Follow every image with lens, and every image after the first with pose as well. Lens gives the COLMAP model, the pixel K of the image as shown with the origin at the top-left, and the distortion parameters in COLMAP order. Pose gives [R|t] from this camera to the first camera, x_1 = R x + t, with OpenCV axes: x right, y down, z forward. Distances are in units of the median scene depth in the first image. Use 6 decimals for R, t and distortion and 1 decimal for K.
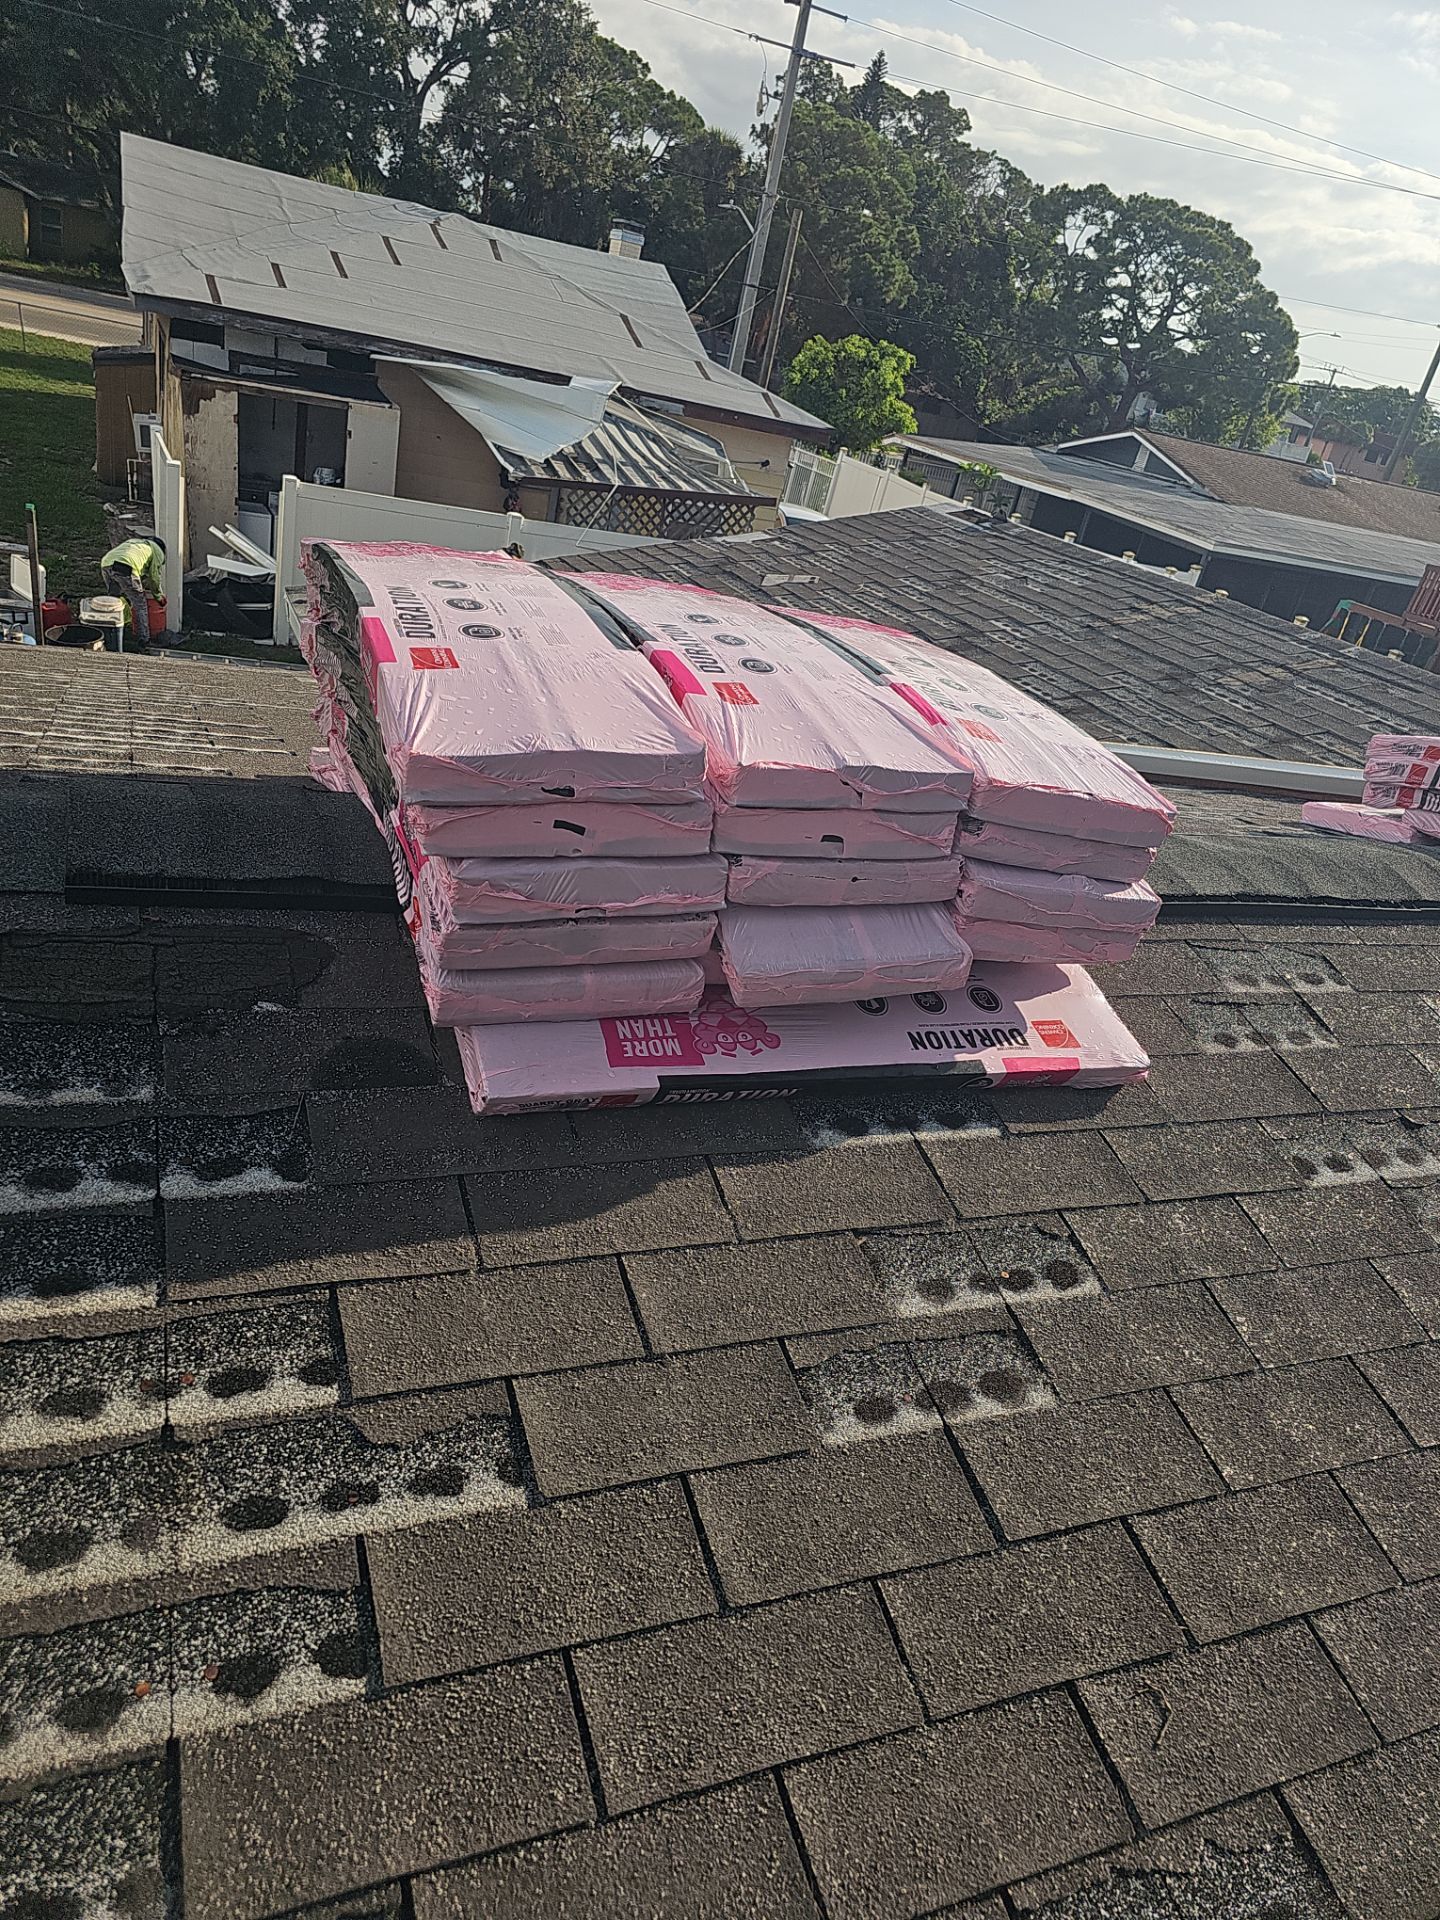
lens RADIAL K [[1280.6, 0, 720.5], [0, 1280.6, 953.0], [0, 0, 1]] dist [0.037124, -0.021946]
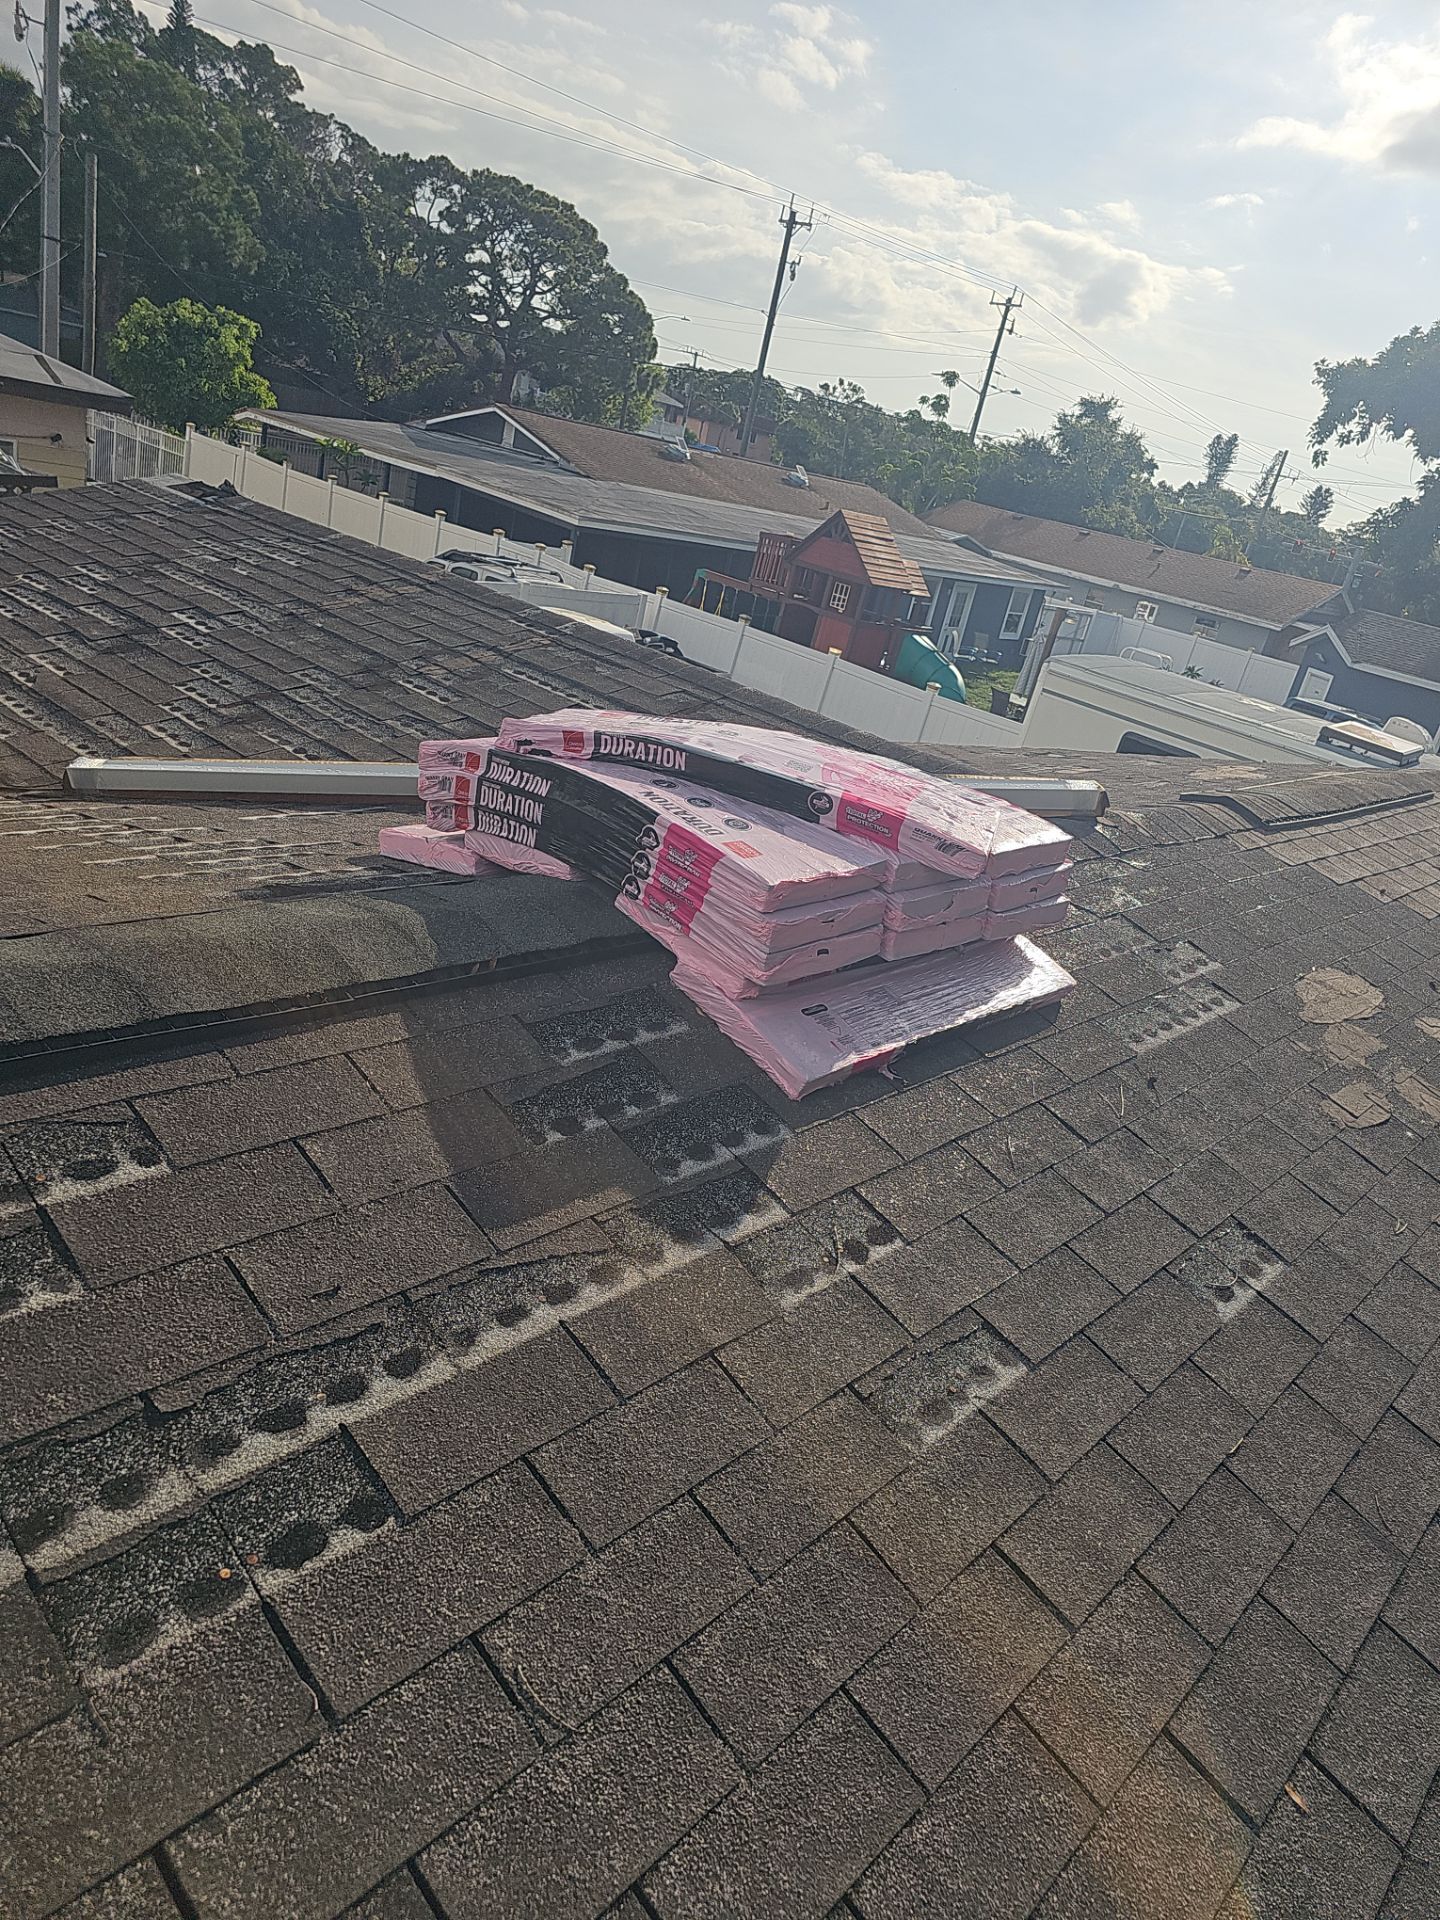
lens RADIAL K [[1280.6, 0, 728.5], [0, 1280.6, 959.3], [0, 0, 1]] dist [0.037124, -0.021946]
pose [[0.913844, -0.161887, 0.372399, 0.028288], [0.155665, 0.986694, 0.046936, -0.003425], [-0.375042, 0.015077, 0.926885, 0.015309]]
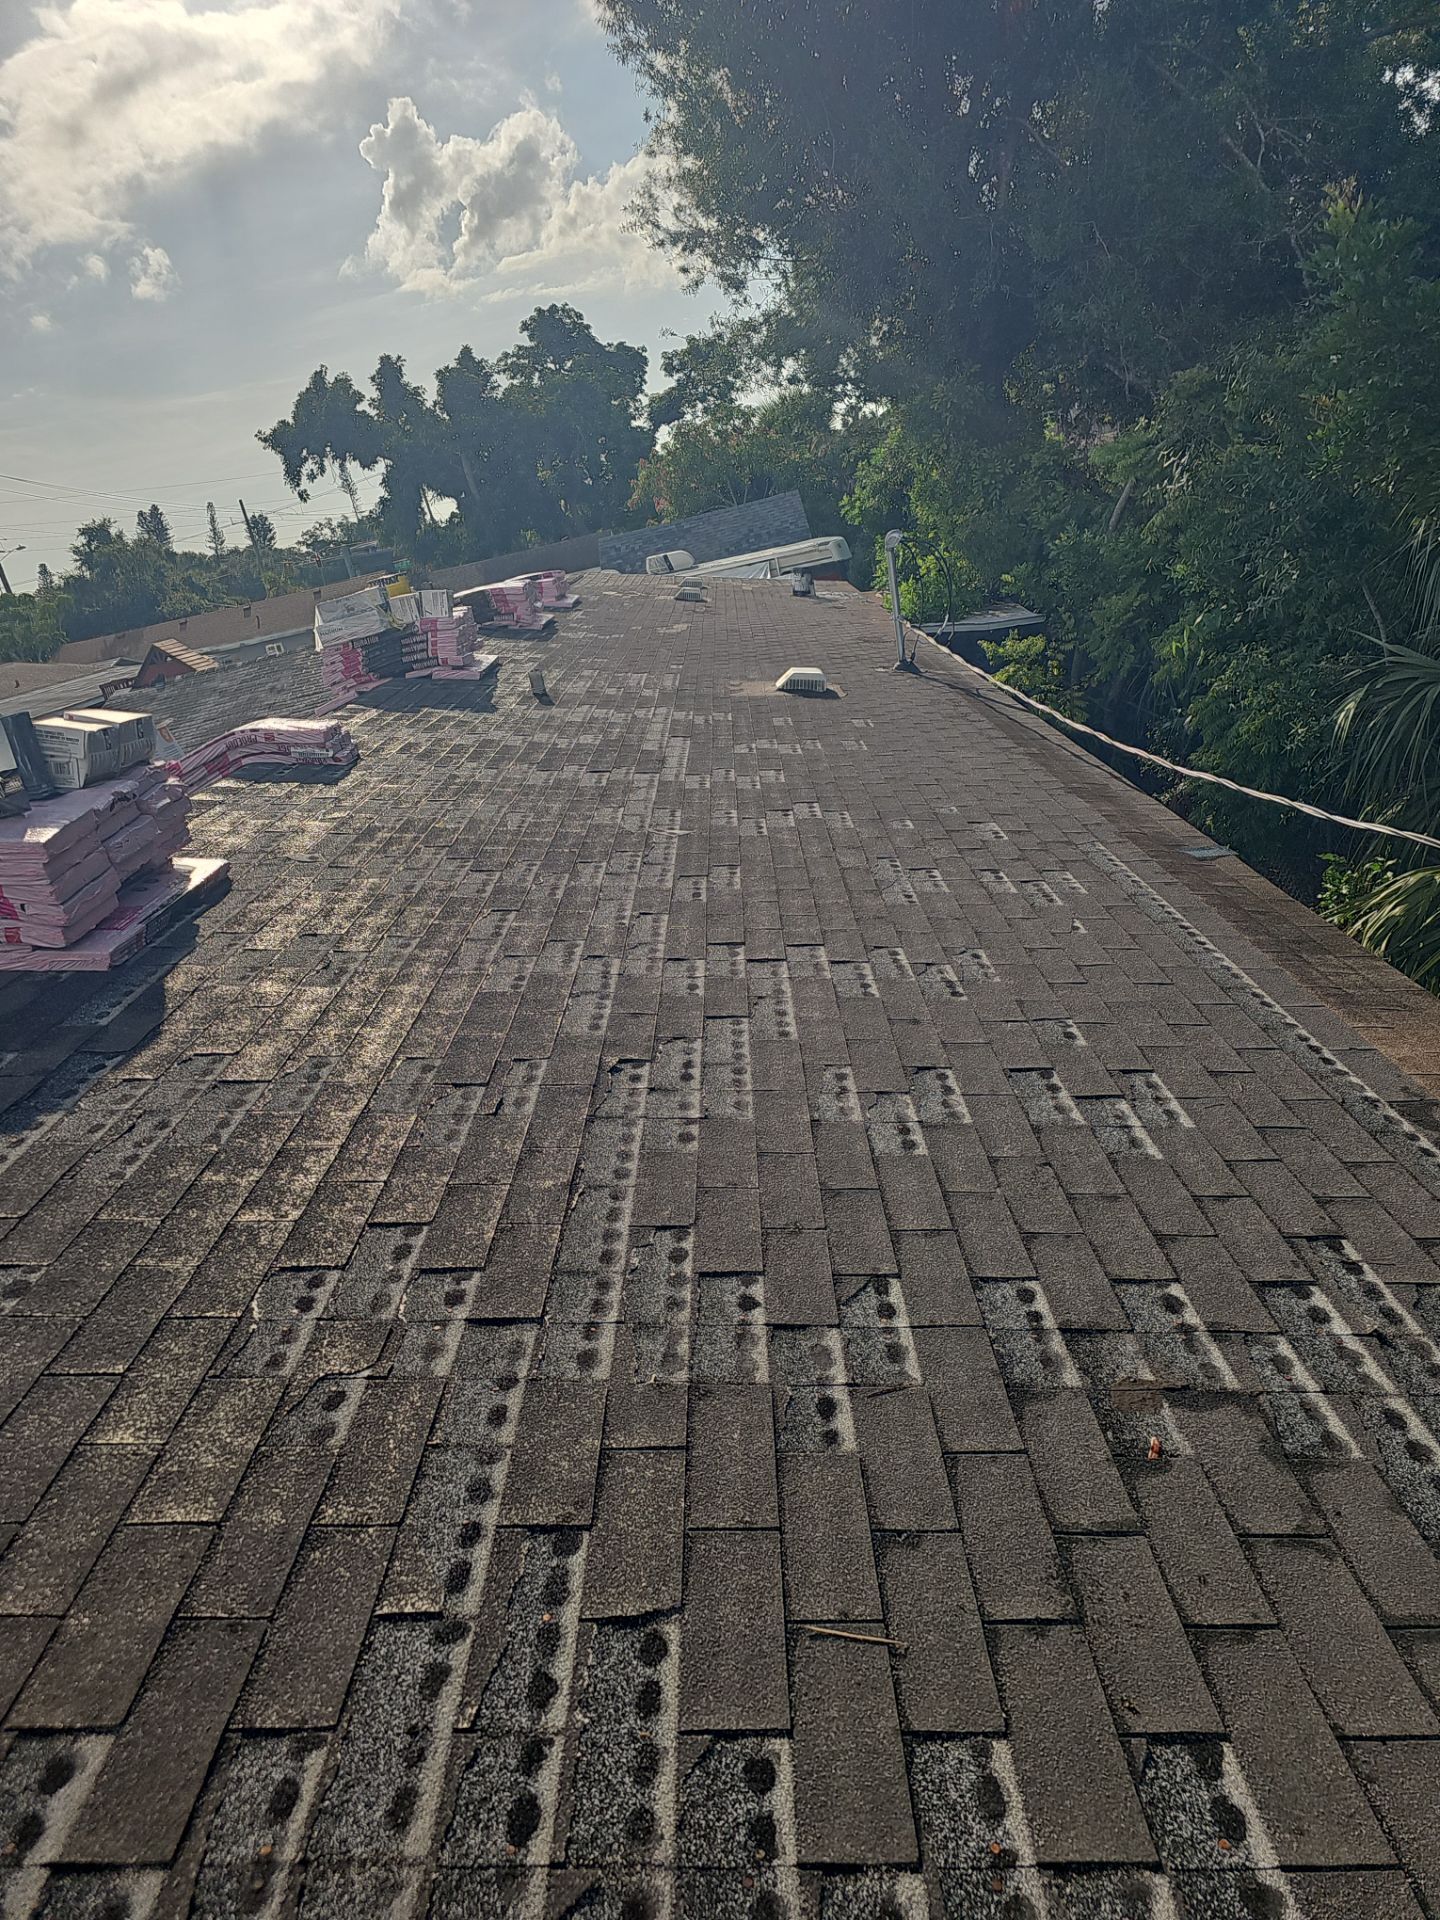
lens RADIAL K [[1280.6, 0, 723.0], [0, 1280.6, 946.6], [0, 0, 1]] dist [0.037124, -0.021946]
pose [[0.326586, -0.567707, 0.755679, -0.214181], [0.656468, 0.711451, 0.250772, 0.008818], [-0.679993, 0.414181, 0.605032, -0.119431]]
